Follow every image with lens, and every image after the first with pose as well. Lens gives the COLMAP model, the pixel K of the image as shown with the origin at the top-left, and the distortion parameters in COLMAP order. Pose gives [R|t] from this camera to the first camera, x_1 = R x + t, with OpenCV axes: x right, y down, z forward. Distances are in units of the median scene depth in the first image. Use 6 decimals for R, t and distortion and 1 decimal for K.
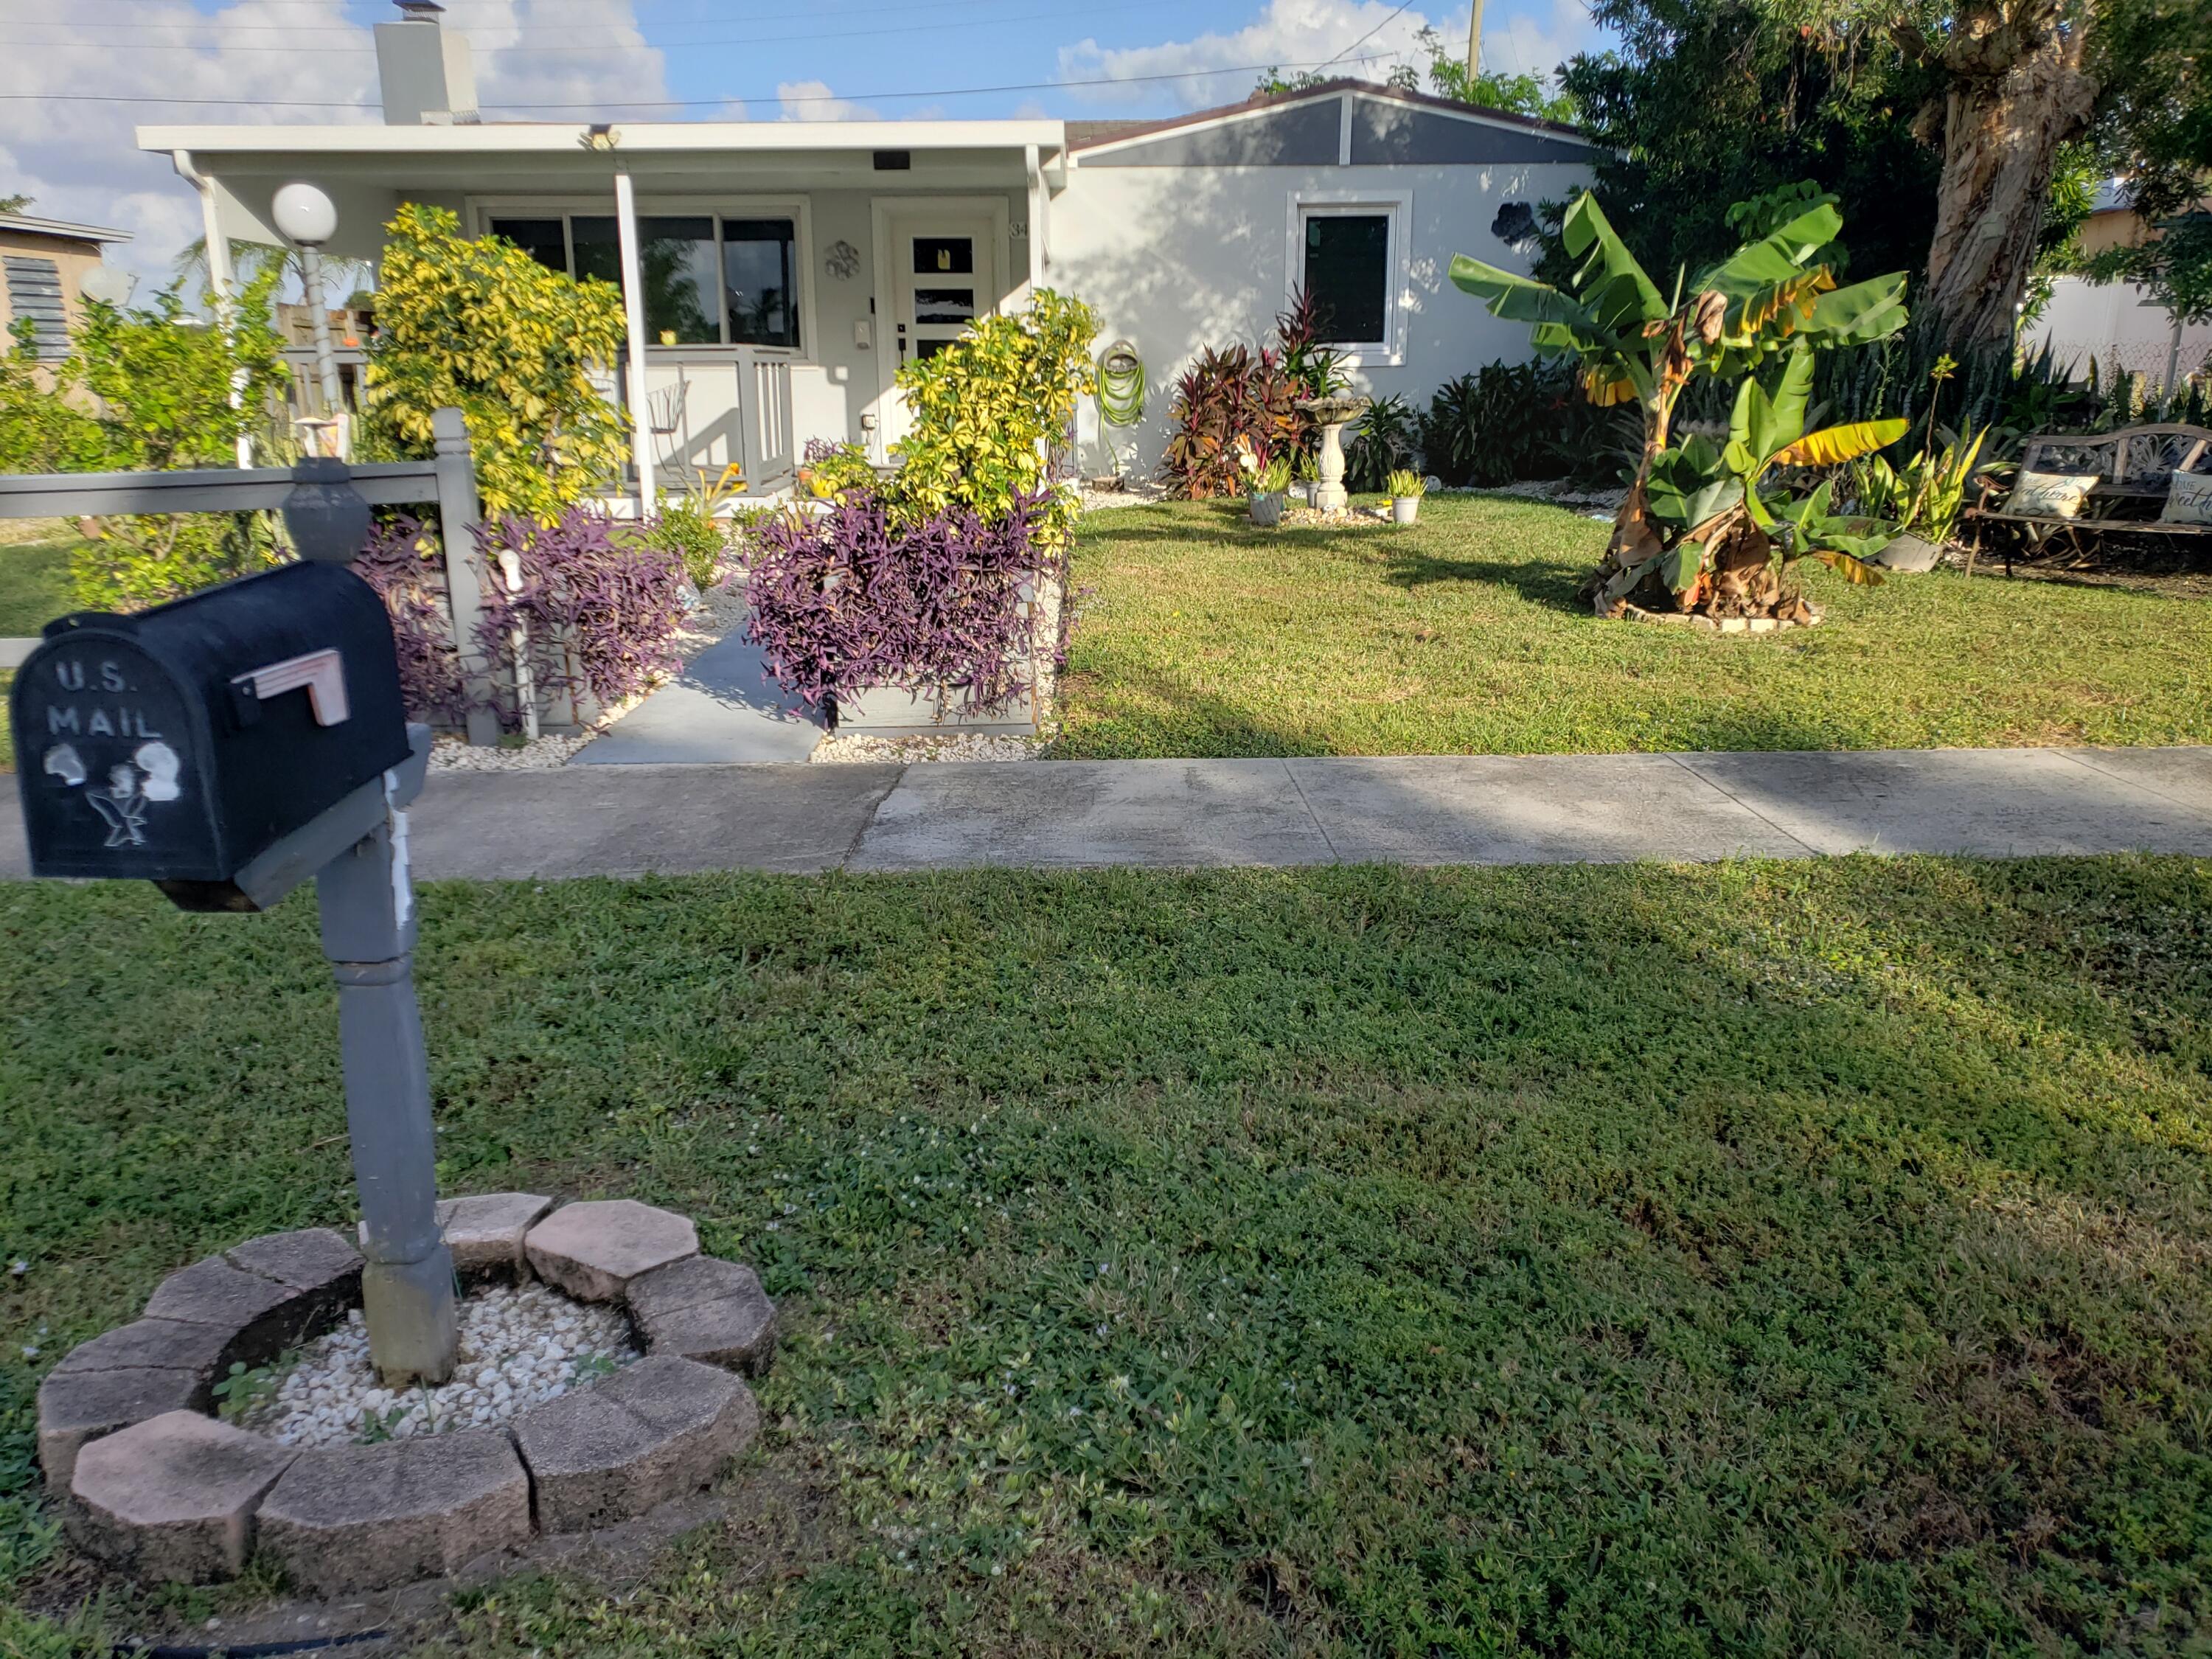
lens RADIAL K [[1685.3, 0, 1033.5], [0, 1685.3, 822.2], [0, 0, 1]] dist [0.027906, -0.004943]
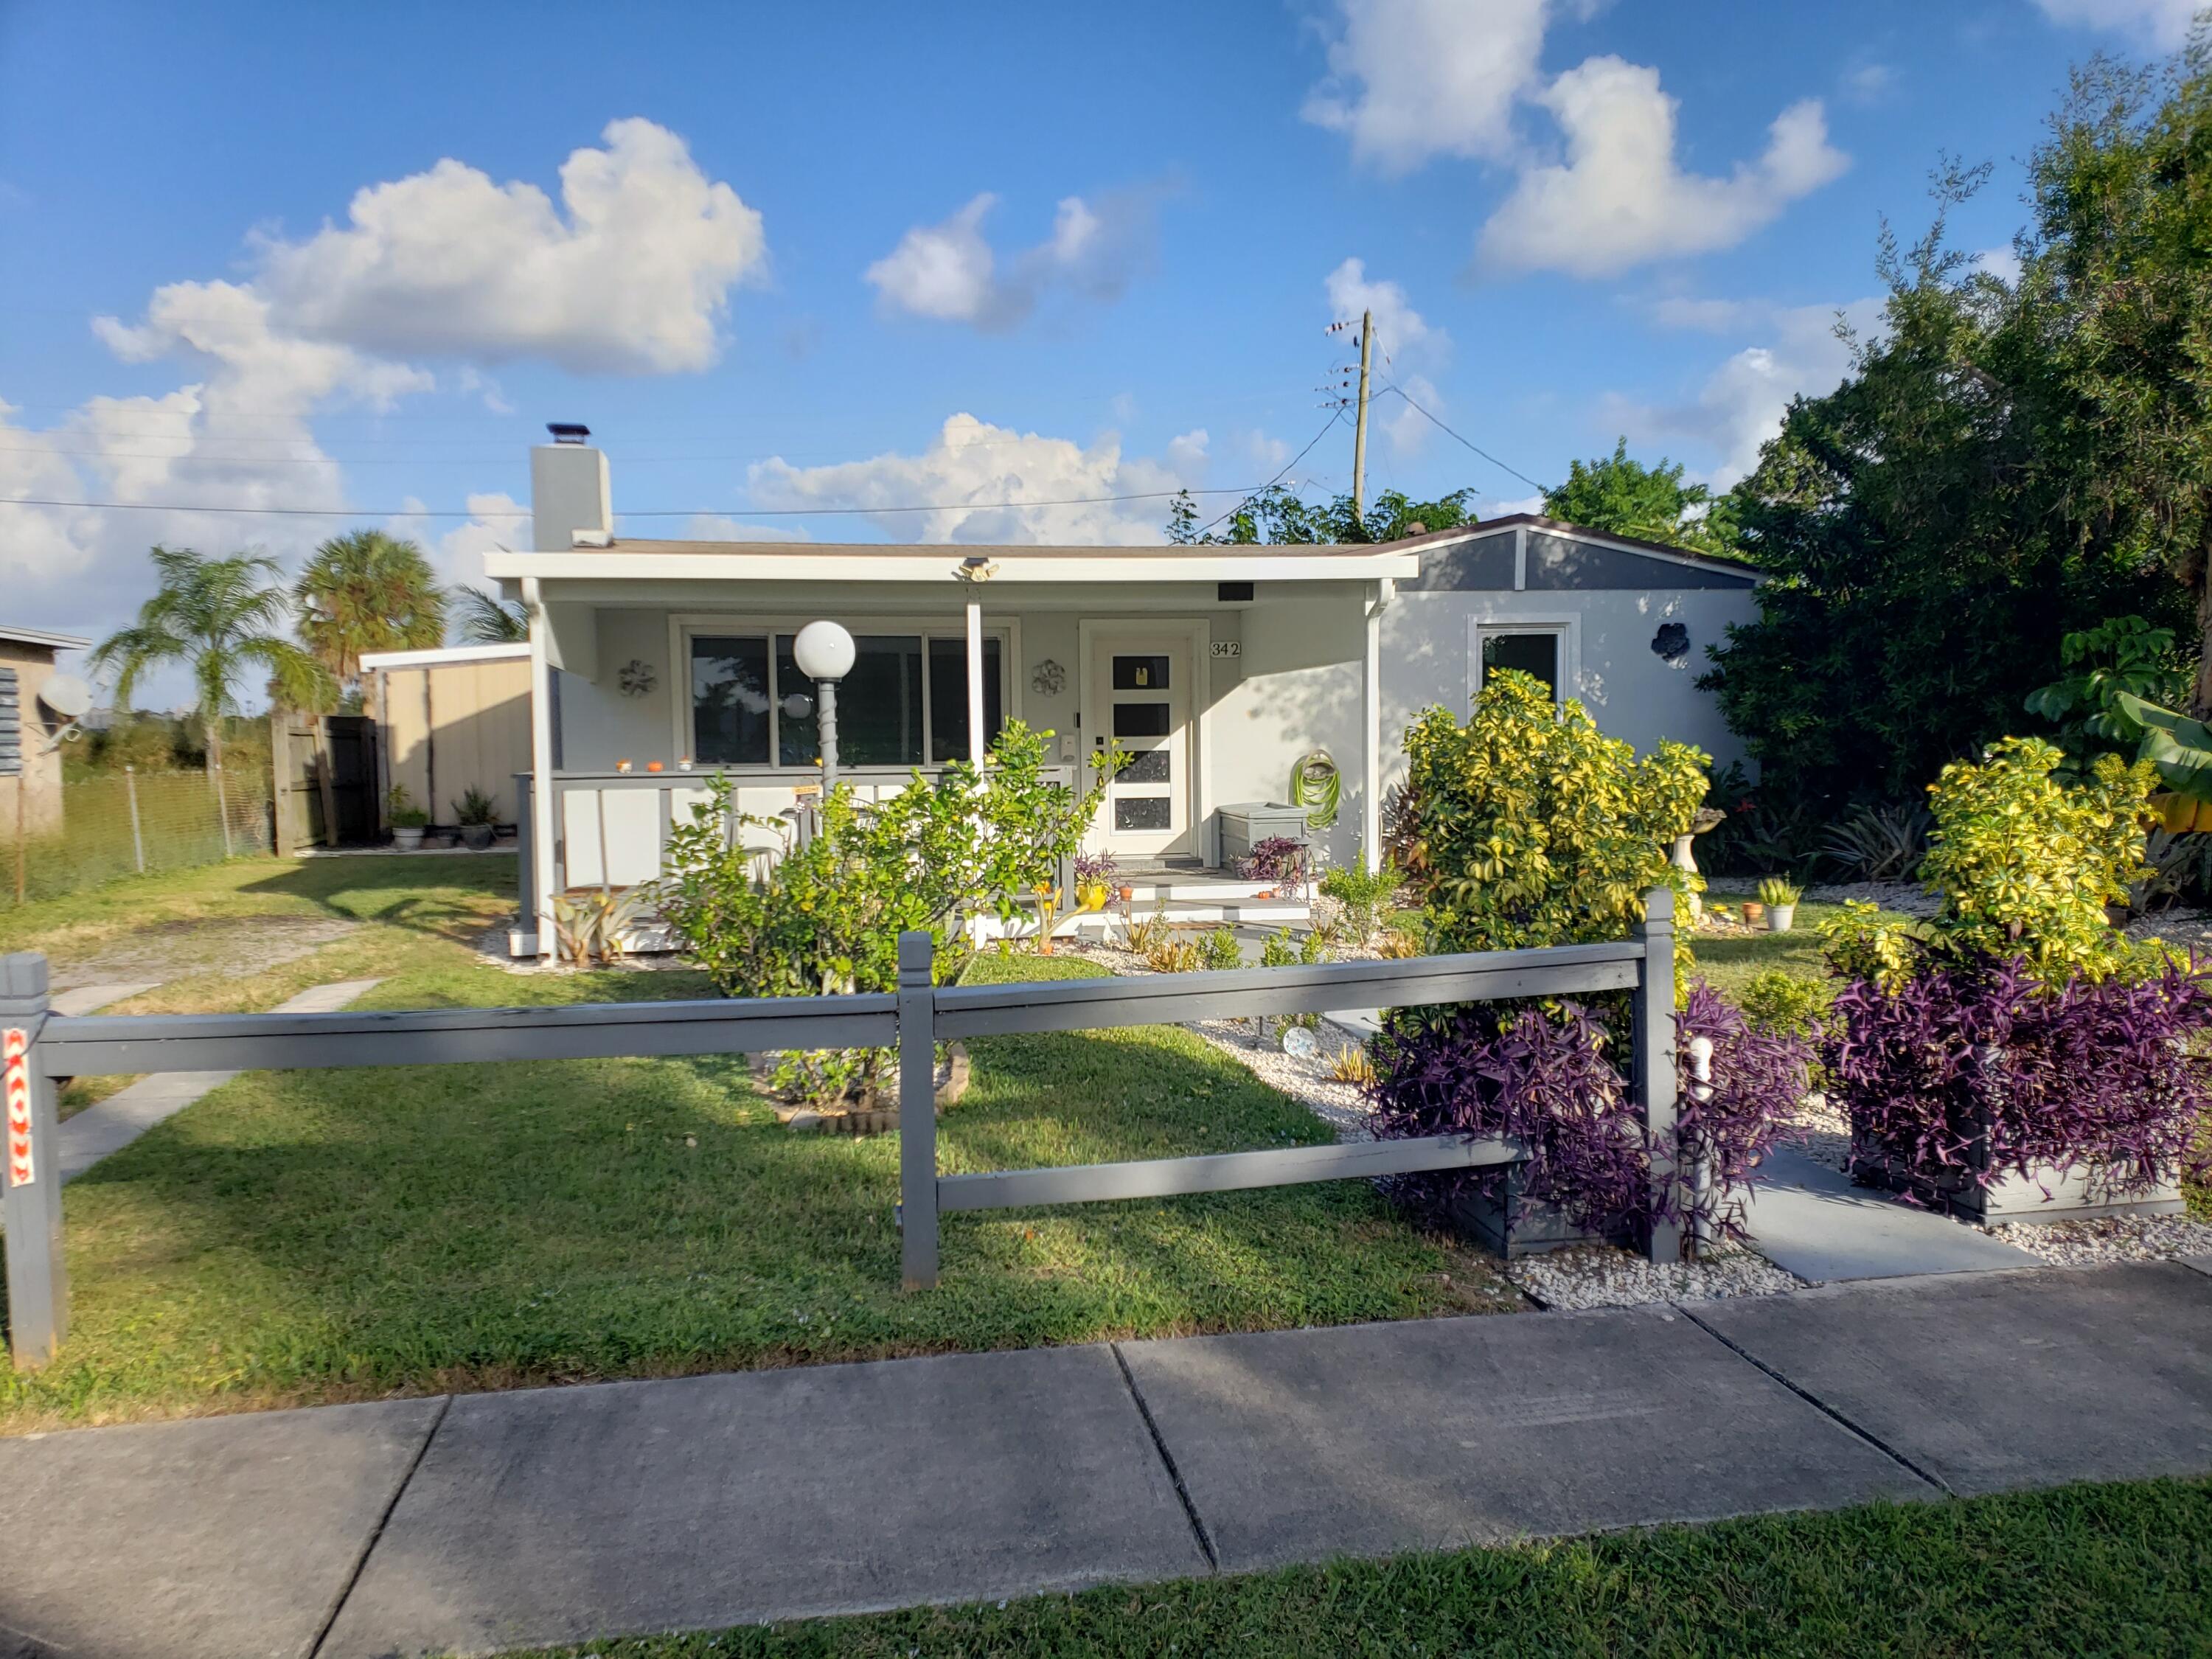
lens RADIAL K [[1639.7, 0, 1106.0], [0, 1639.7, 973.9], [0, 0, 1]] dist [-0.065421, 0.334878]
pose [[0.987769, -0.033597, 0.152261, -0.239157], [0.053183, 0.990546, -0.126450, -0.032194], [-0.146573, 0.133001, 0.980218, 0.060729]]
